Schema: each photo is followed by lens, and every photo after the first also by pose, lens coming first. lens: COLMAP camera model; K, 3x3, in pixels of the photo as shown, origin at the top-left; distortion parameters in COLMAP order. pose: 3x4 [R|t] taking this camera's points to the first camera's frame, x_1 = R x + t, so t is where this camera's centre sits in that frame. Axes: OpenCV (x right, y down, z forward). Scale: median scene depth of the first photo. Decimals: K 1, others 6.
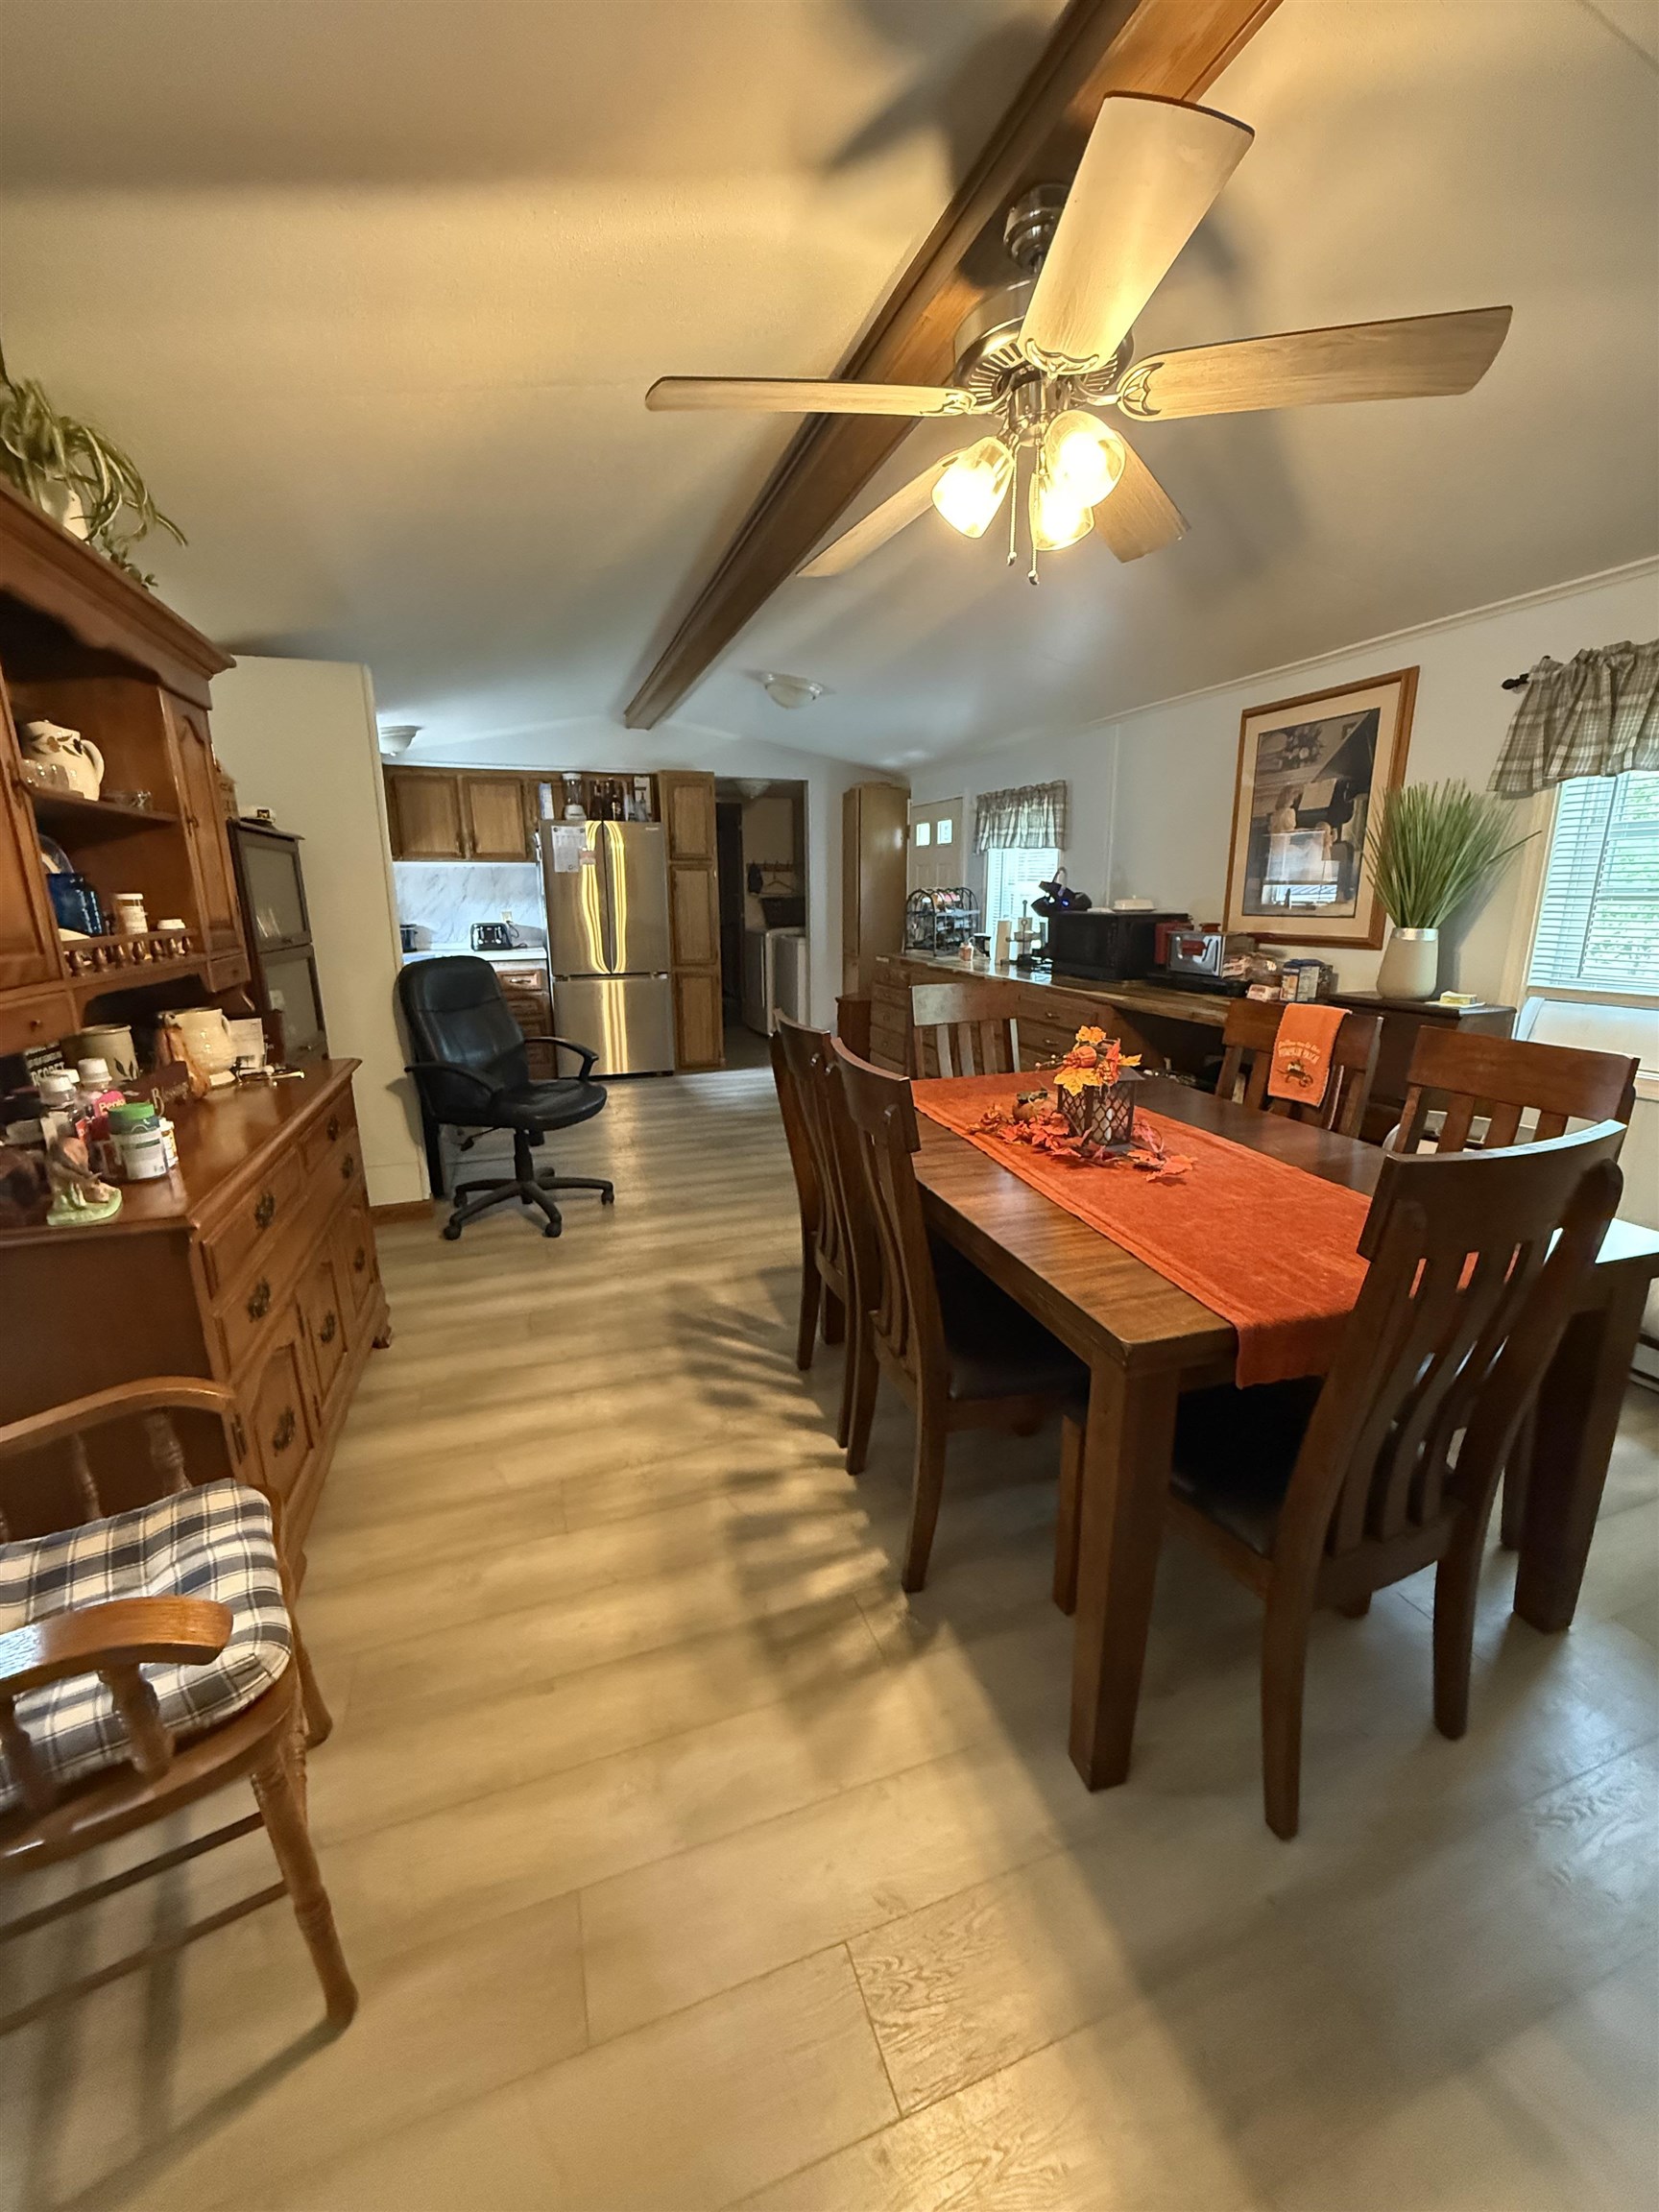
lens RADIAL K [[881.0, 0, 829.5], [0, 881.0, 1106.0], [0, 0, 1]] dist [0.001483, 0.000155]
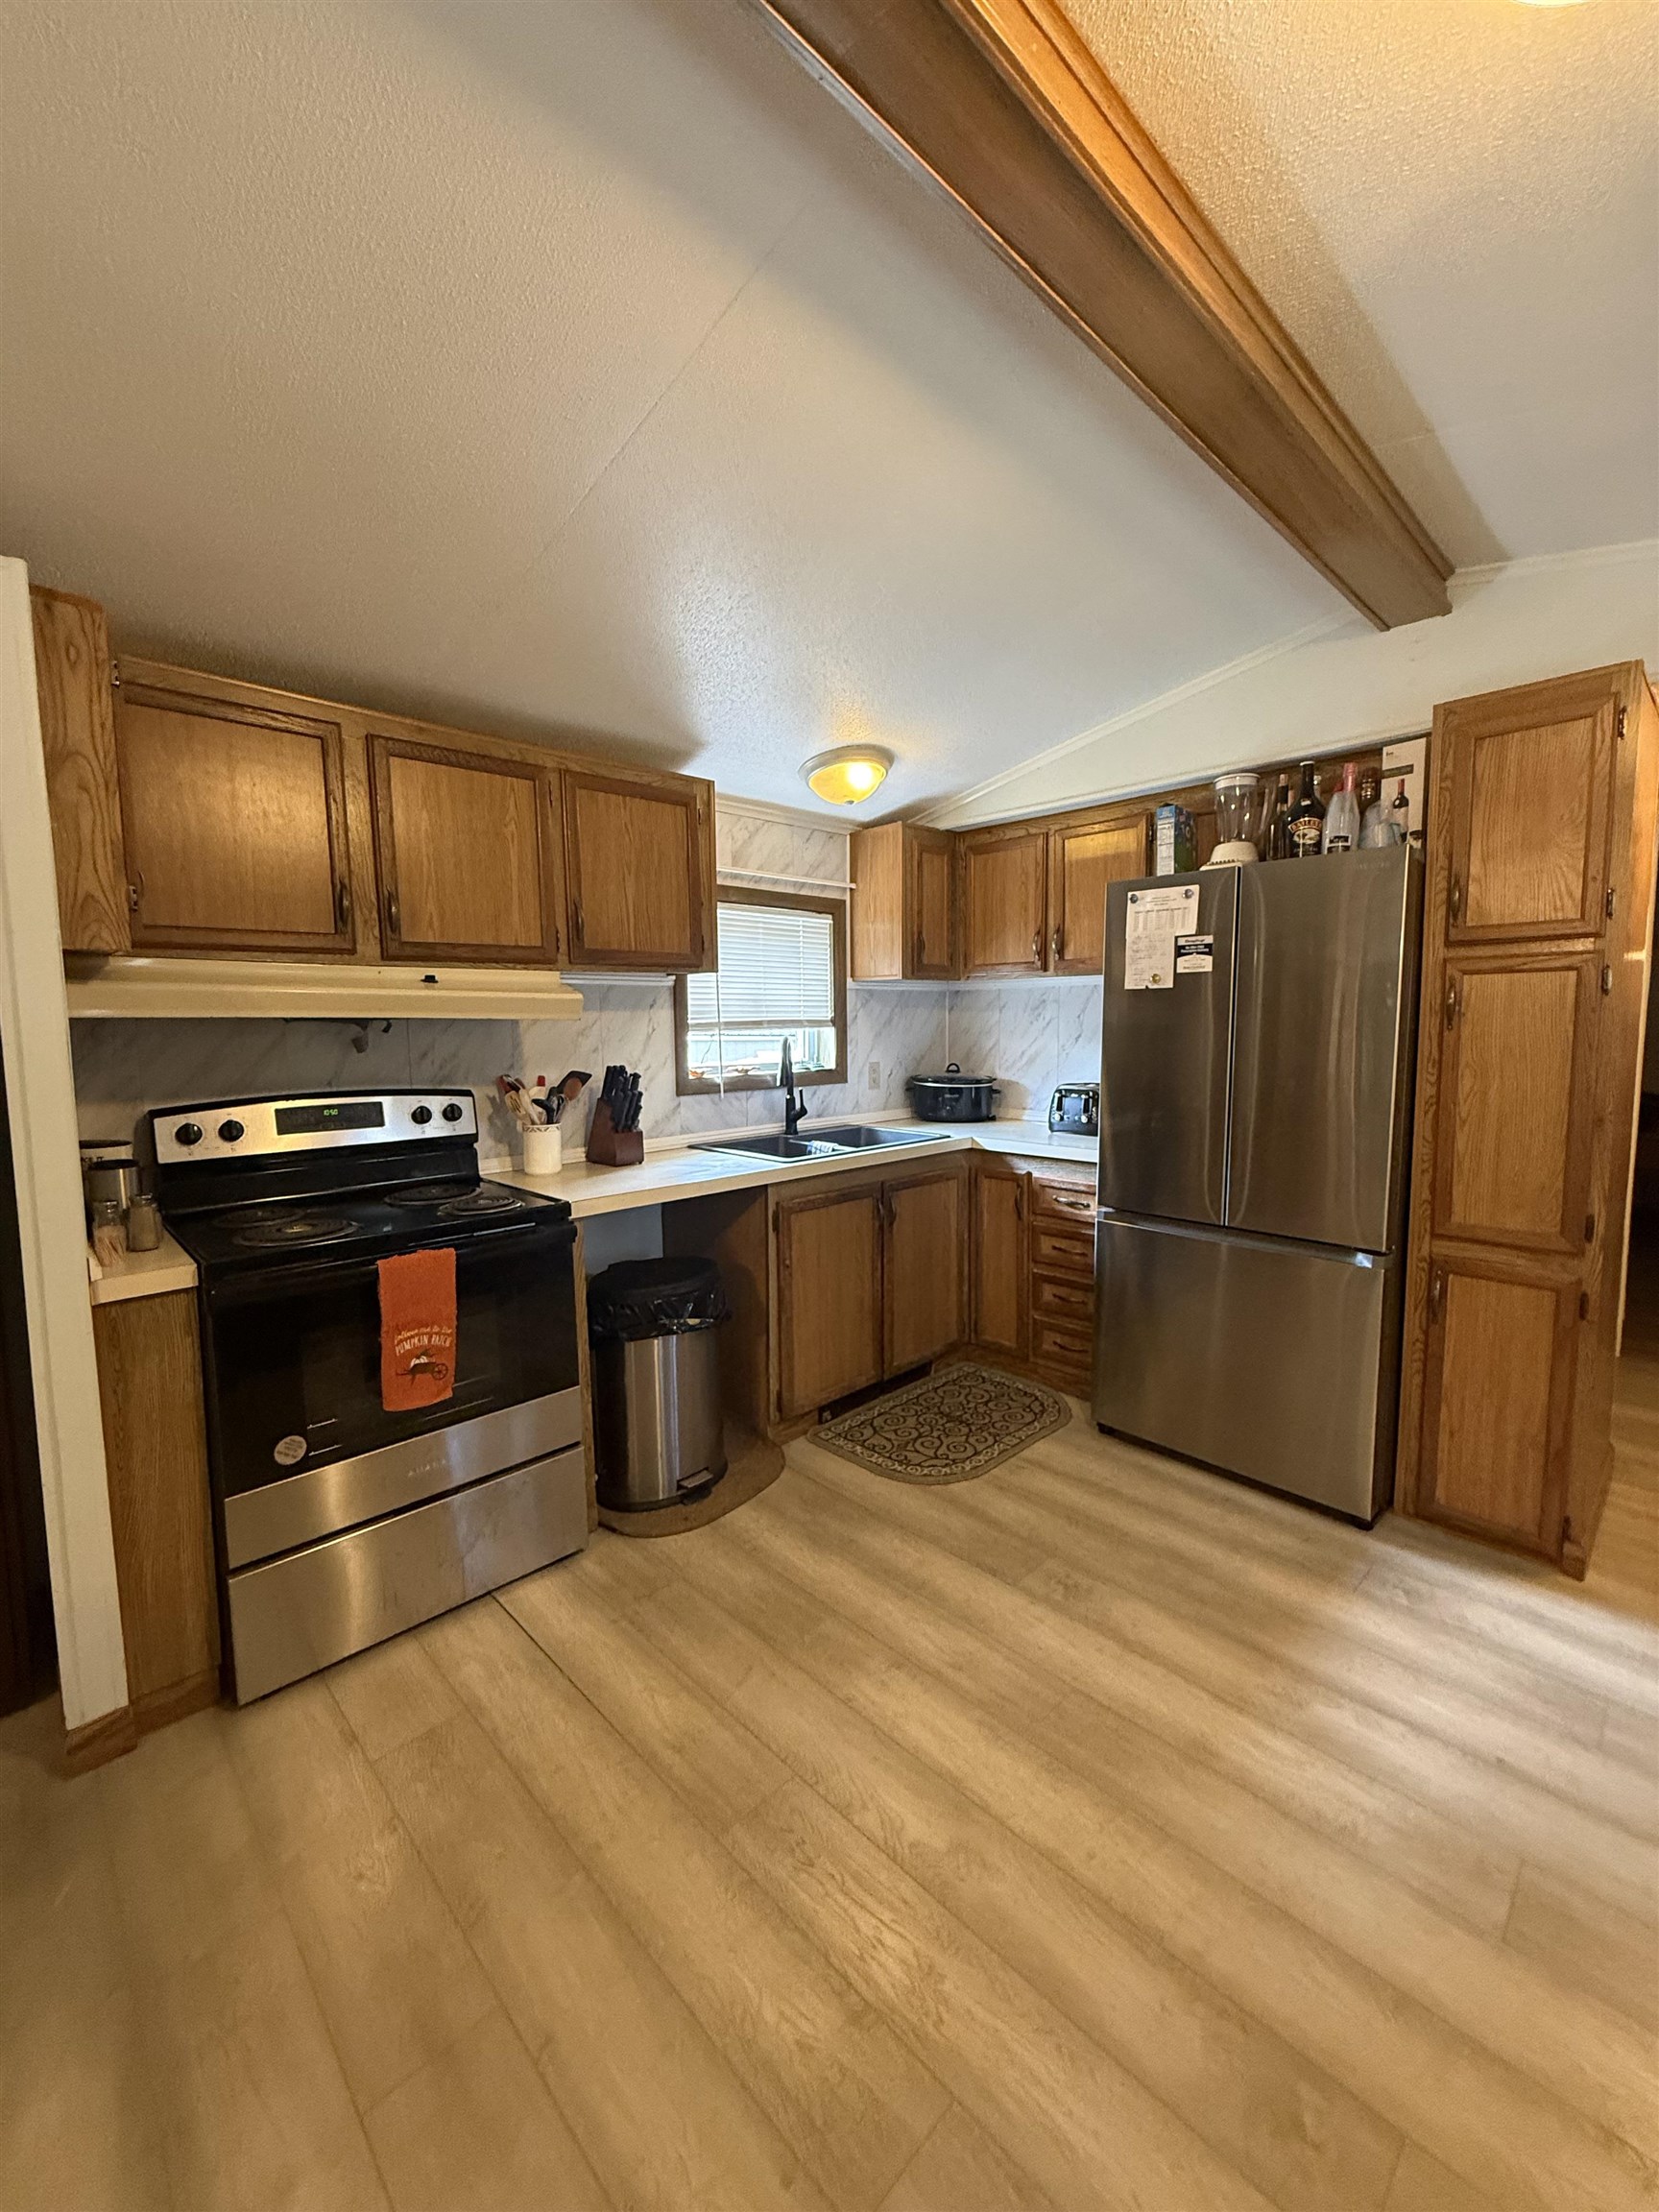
lens RADIAL K [[881.0, 0, 829.5], [0, 881.0, 1106.0], [0, 0, 1]] dist [0.001483, 0.000155]
pose [[0.416131, 0.091730, -0.904666, 0.045309], [-0.216447, 0.976294, -0.000569, -0.165227], [0.883168, 0.196049, 0.426121, 0.652224]]
